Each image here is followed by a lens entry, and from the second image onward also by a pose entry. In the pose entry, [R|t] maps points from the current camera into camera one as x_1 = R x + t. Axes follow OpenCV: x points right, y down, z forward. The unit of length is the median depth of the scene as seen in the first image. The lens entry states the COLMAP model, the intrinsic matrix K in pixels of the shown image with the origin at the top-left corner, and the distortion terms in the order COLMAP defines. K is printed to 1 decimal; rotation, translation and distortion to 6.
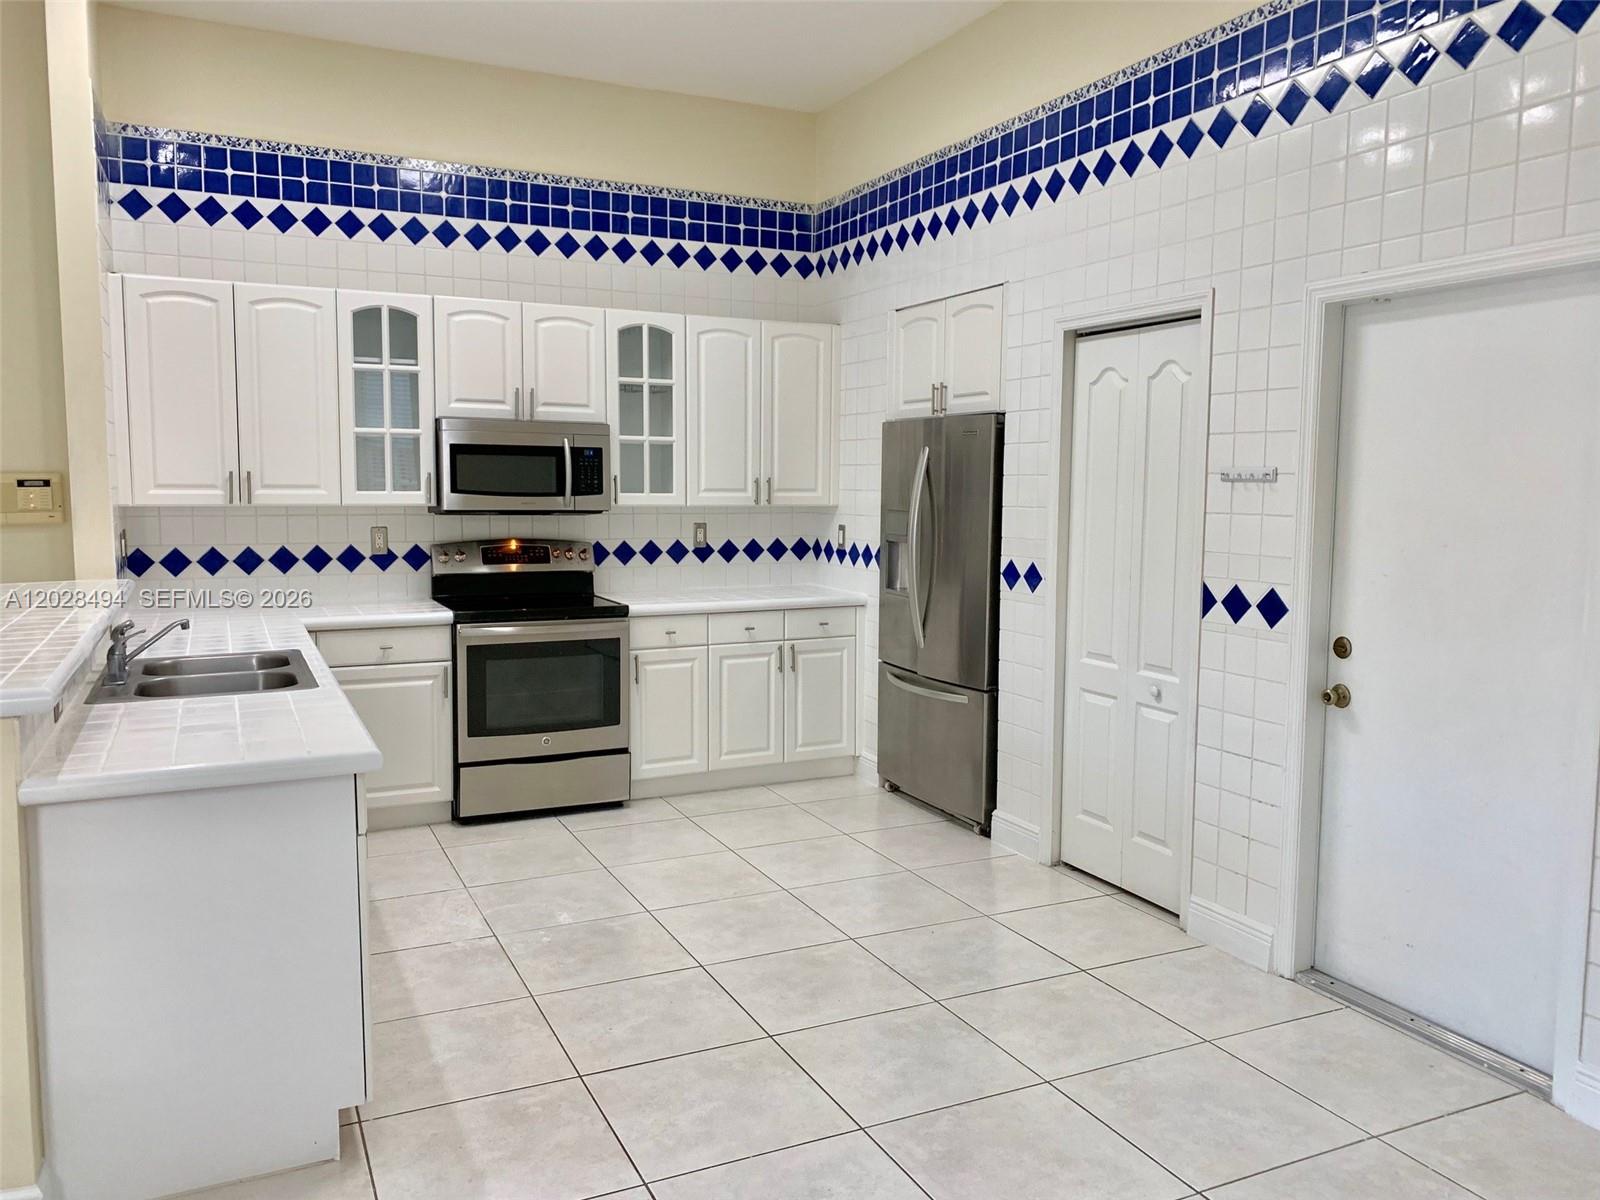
lens RADIAL K [[1213.1, 0, 804.5], [0, 1213.1, 591.8], [0, 0, 1]] dist [0.057287, -0.073833]
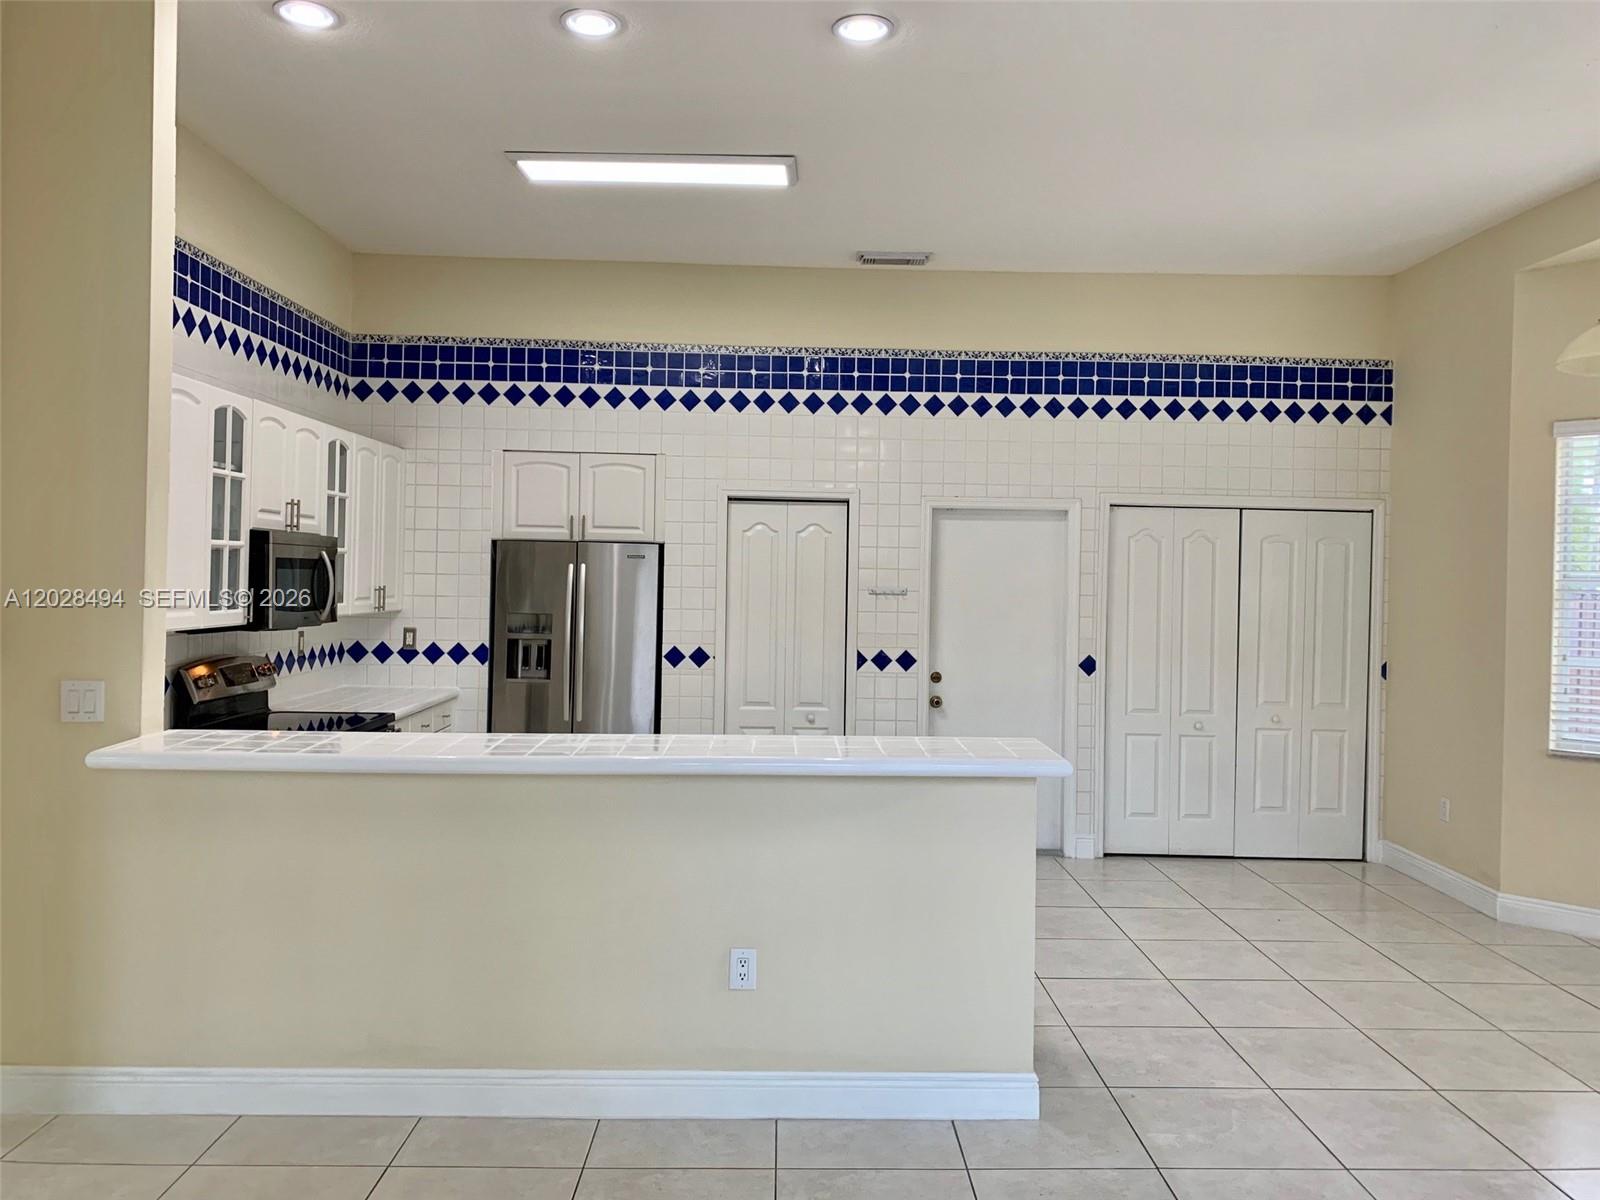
lens RADIAL K [[1213.1, 0, 826.3], [0, 1213.1, 593.2], [0, 0, 1]] dist [0.057287, -0.073833]
pose [[0.404760, -0.011837, 0.914346, -0.942467], [0.071017, 0.997303, -0.018527, -0.044193], [-0.911661, 0.072433, 0.404509, 0.226058]]
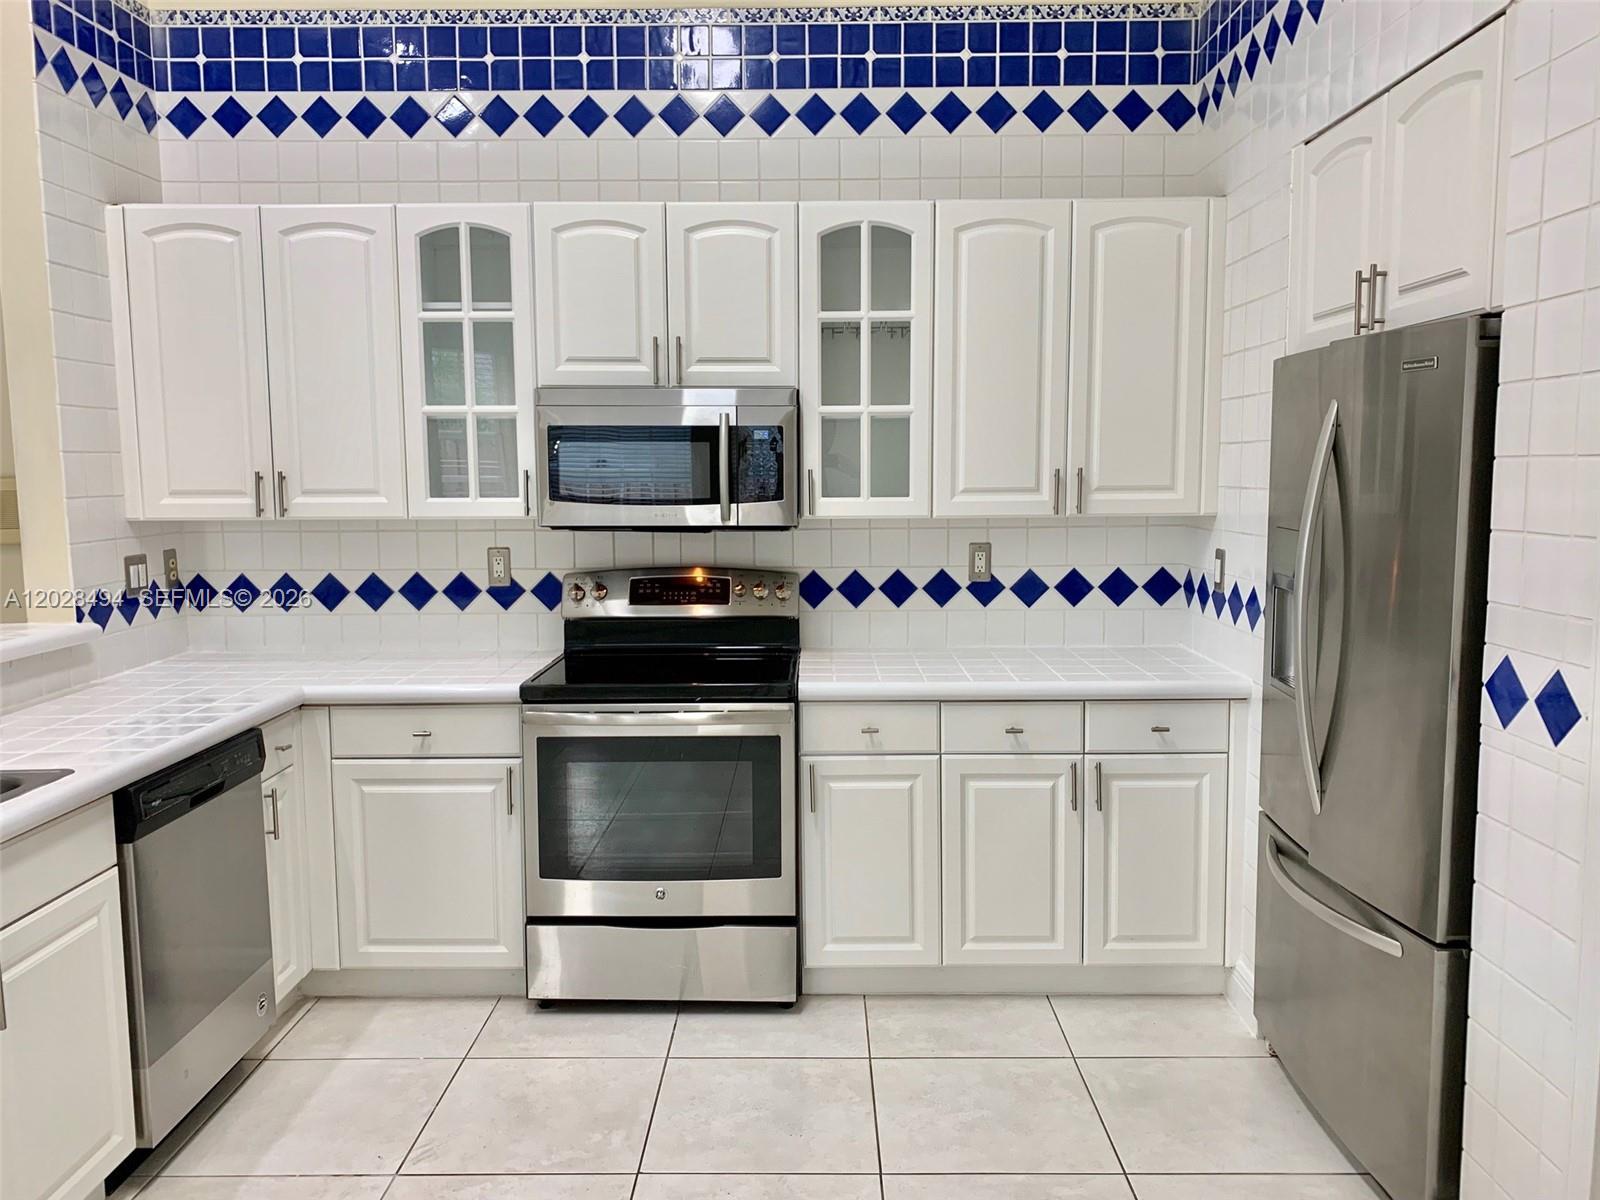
lens RADIAL K [[1213.1, 0, 808.3], [0, 1213.1, 580.8], [0, 0, 1]] dist [0.057287, -0.073833]
pose [[0.898510, 0.027334, -0.438101, 0.122225], [-0.027975, 0.999596, 0.004992, -0.042787], [0.438061, 0.007770, 0.898912, 0.451834]]
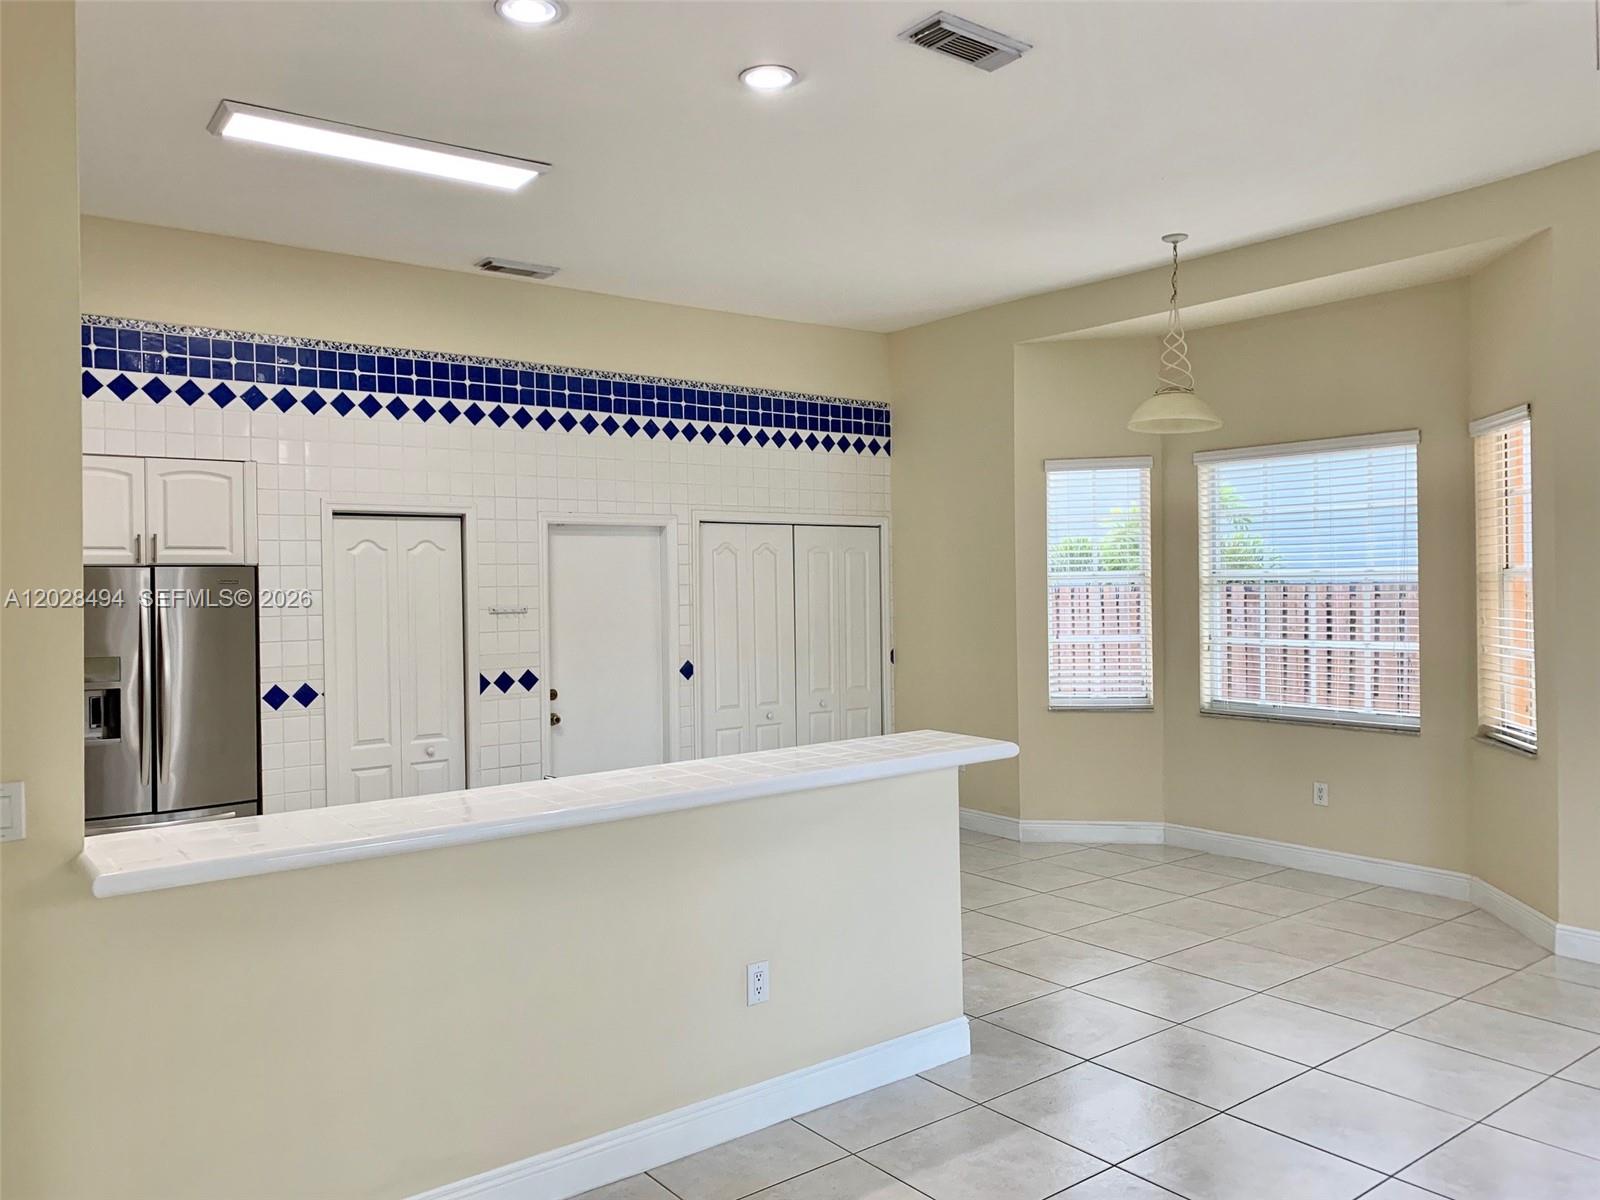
lens RADIAL K [[1213.1, 0, 825.7], [0, 1213.1, 589.7], [0, 0, 1]] dist [0.057287, -0.073833]
pose [[-0.224996, -0.009010, 0.974318, -1.027882], [0.105441, 0.993860, 0.033540, -0.093280], [-0.968638, 0.110279, -0.222665, 0.643018]]
